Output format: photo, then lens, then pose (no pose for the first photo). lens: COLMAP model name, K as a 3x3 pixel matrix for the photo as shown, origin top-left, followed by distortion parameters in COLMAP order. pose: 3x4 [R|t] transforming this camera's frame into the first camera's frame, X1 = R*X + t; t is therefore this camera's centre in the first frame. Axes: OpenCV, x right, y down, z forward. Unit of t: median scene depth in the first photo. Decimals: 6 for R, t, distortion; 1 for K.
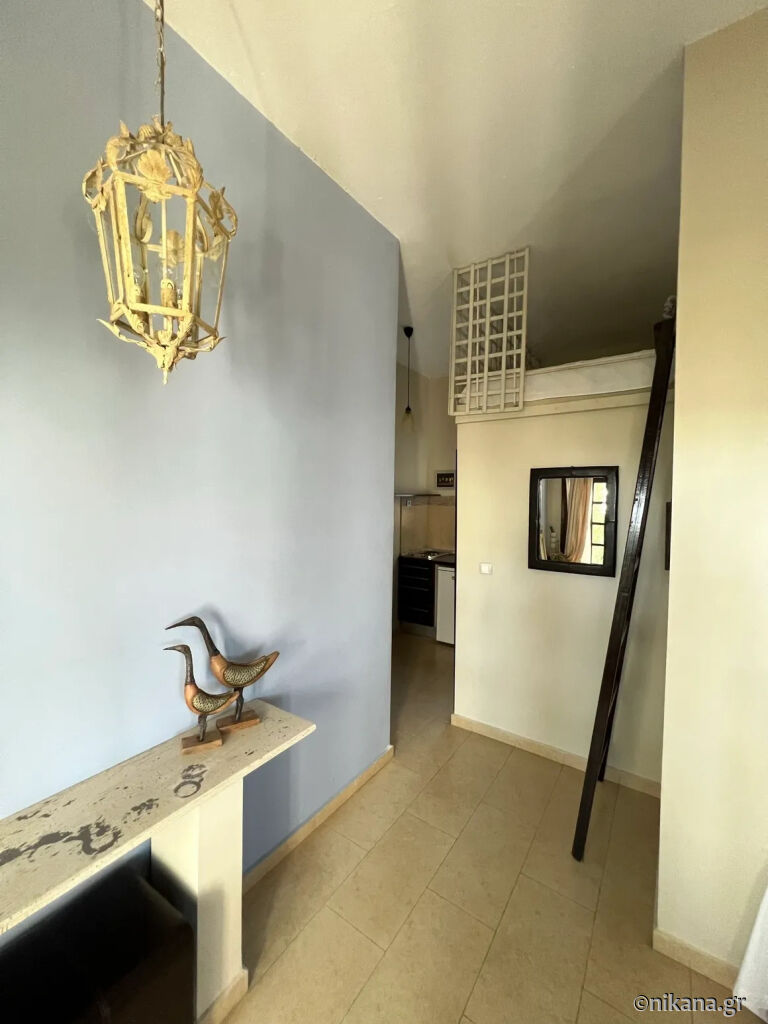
lens RADIAL K [[409.4, 0, 388.4], [0, 409.4, 510.7], [0, 0, 1]] dist [-0.003802, -0.000002]
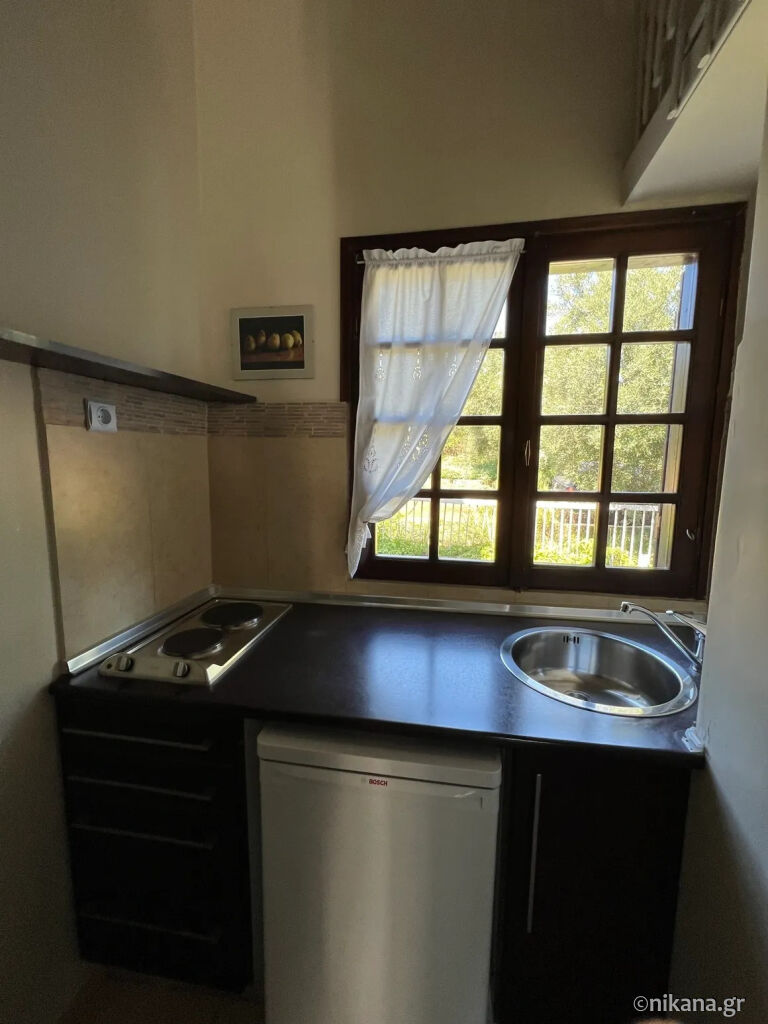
lens RADIAL K [[409.4, 0, 390.1], [0, 409.4, 511.1], [0, 0, 1]] dist [-0.003802, -0.000002]
pose [[0.908478, -0.055662, 0.414209, 0.098005], [0.017972, 0.995378, 0.094343, 0.013686], [-0.417545, -0.078264, 0.905279, 0.762261]]
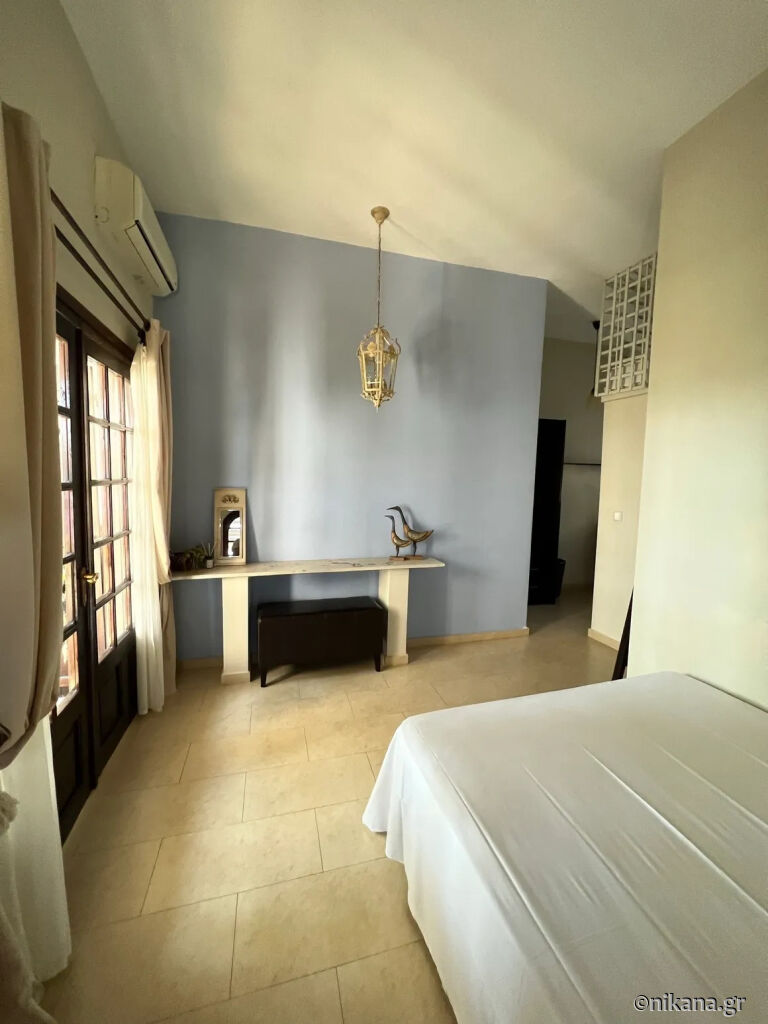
lens RADIAL K [[409.4, 0, 384.6], [0, 409.4, 510.6], [0, 0, 1]] dist [-0.003802, -0.000002]
pose [[0.763112, 0.063330, -0.643156, 0.544918], [-0.036707, 0.997828, 0.054700, 0.088436], [0.645223, -0.018134, 0.763779, -0.466919]]
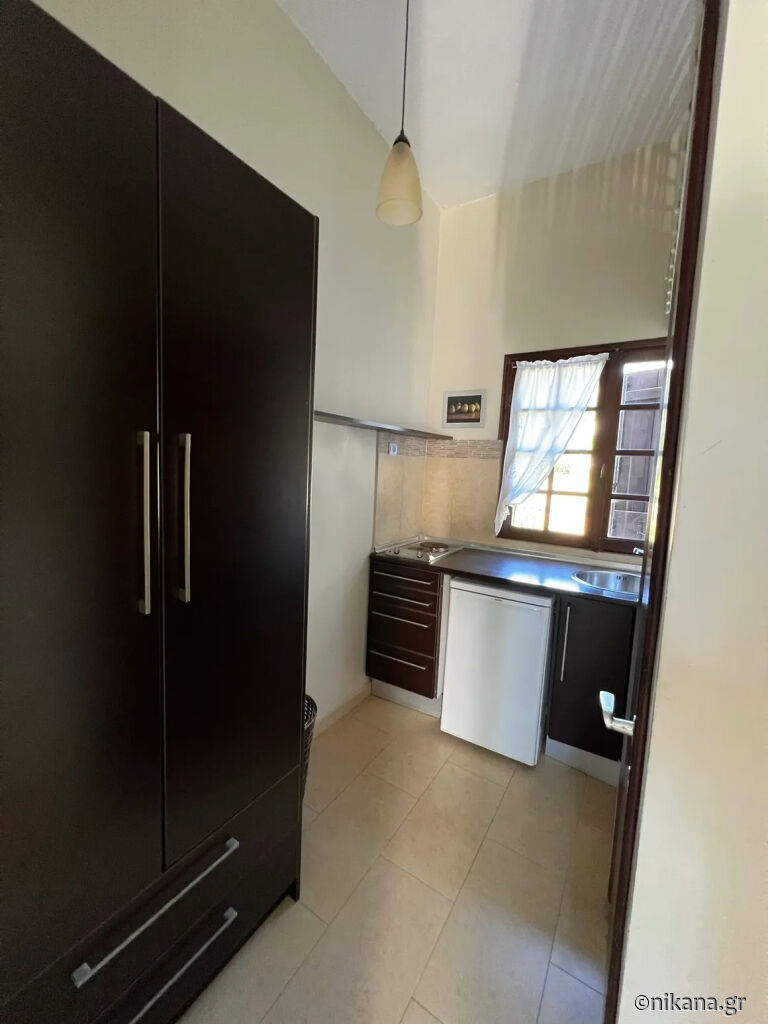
lens RADIAL K [[409.4, 0, 385.3], [0, 409.4, 514.6], [0, 0, 1]] dist [-0.003802, -0.000002]
pose [[0.998893, 0.028628, 0.037332, 0.024694], [-0.031276, 0.996885, 0.072397, 0.026804], [-0.035143, -0.073484, 0.996677, 0.505746]]
